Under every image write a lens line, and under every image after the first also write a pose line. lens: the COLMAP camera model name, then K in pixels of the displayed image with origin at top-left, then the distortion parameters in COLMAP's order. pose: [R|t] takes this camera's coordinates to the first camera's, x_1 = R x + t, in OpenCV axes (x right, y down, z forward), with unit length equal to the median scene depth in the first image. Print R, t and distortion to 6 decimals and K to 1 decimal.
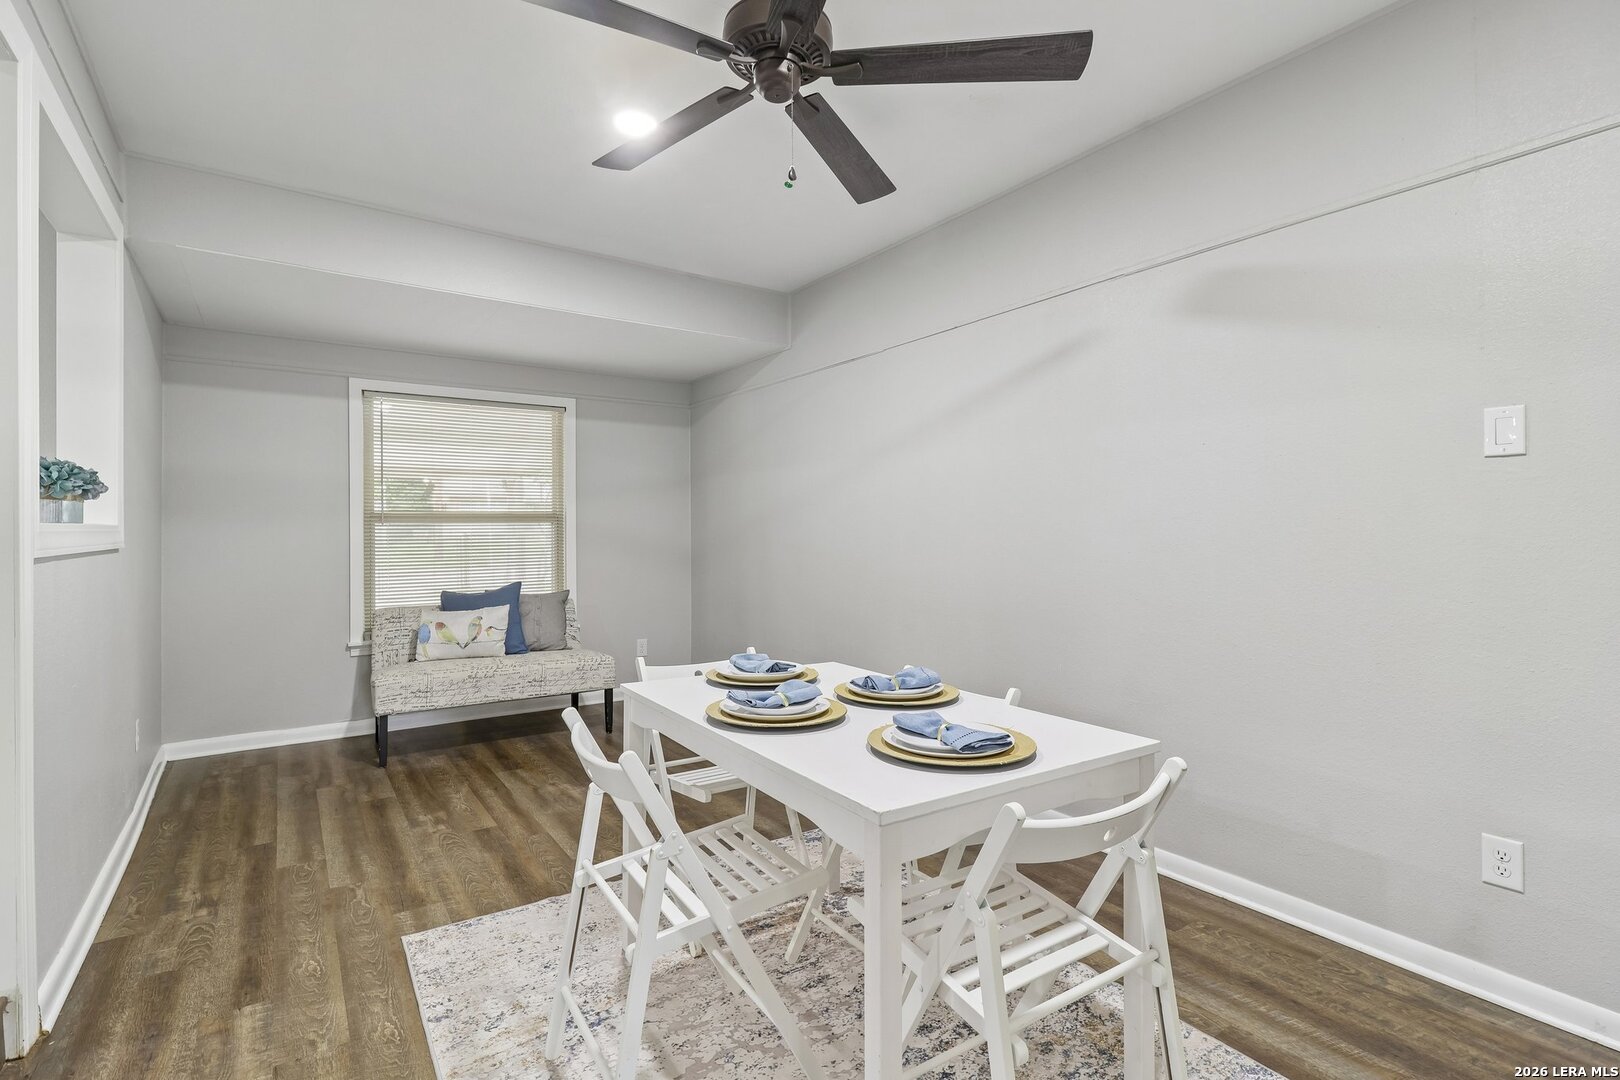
lens RADIAL K [[758.2, 0, 814.4], [0, 758.2, 538.4], [0, 0, 1]] dist [0.003871, -0.000223]
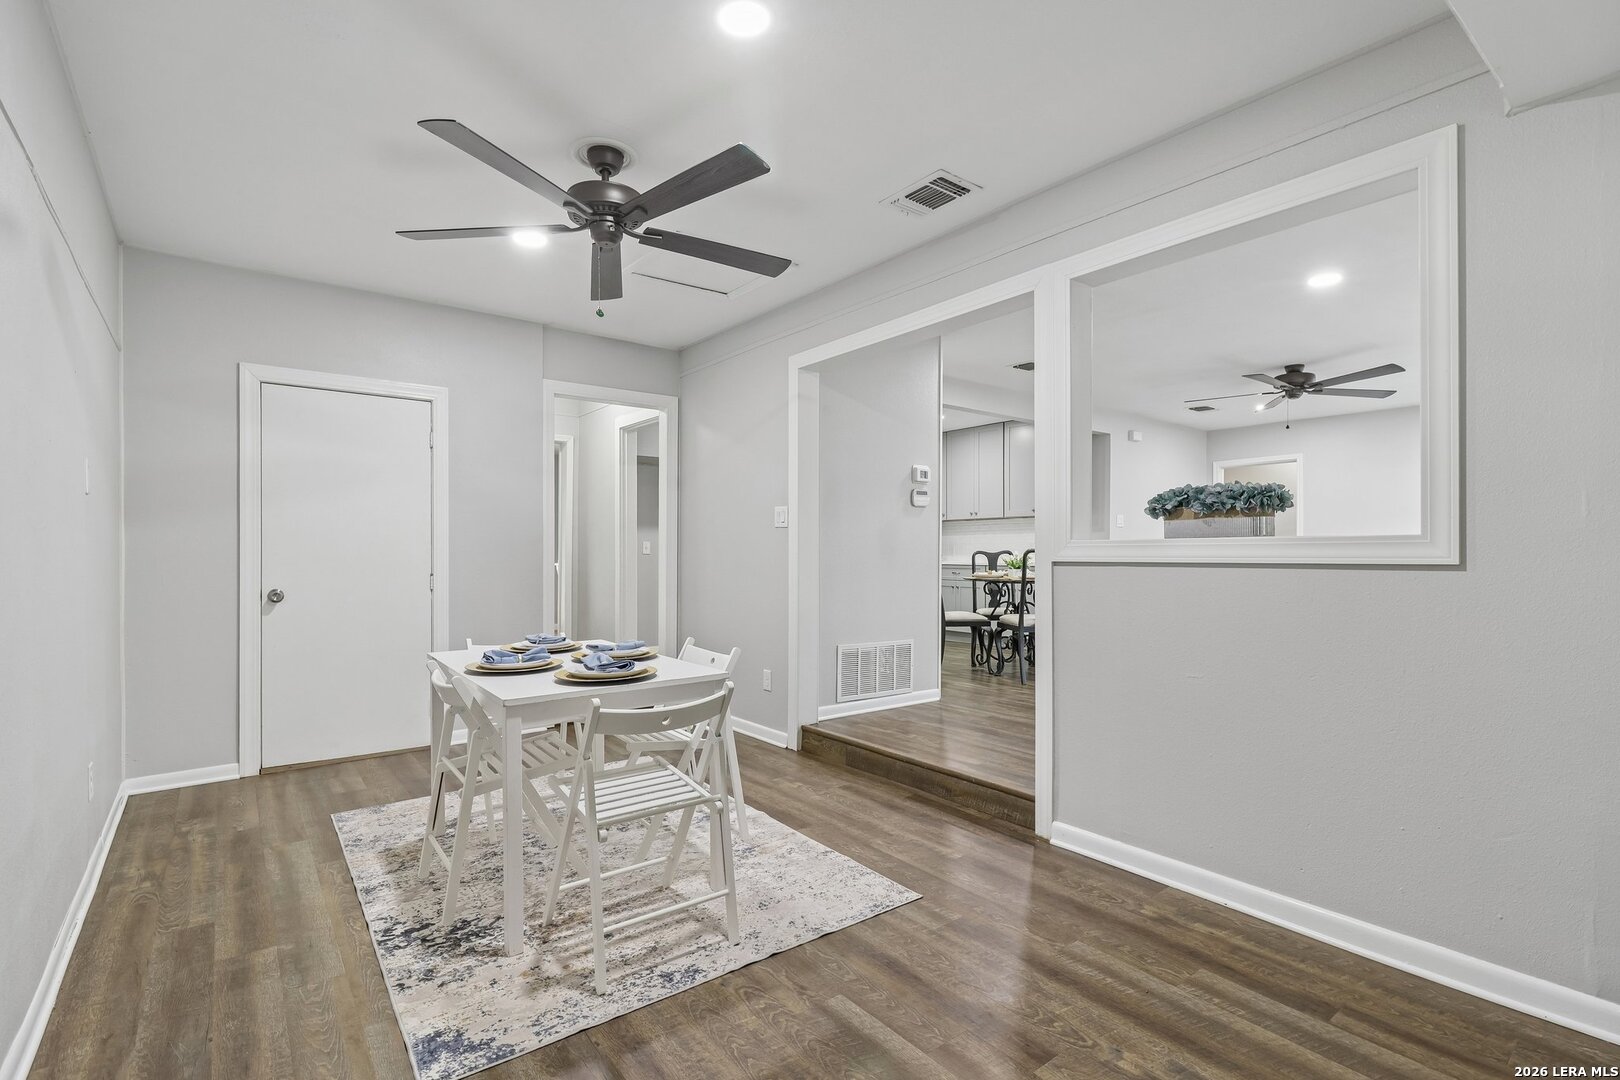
lens RADIAL K [[758.2, 0, 802.5], [0, 758.2, 544.8], [0, 0, 1]] dist [0.003871, -0.000223]
pose [[-0.999175, 0.002516, -0.040530, -0.283239], [0.002533, 0.999997, -0.000377, -0.008667], [0.040529, -0.000480, -0.999178, 1.929910]]
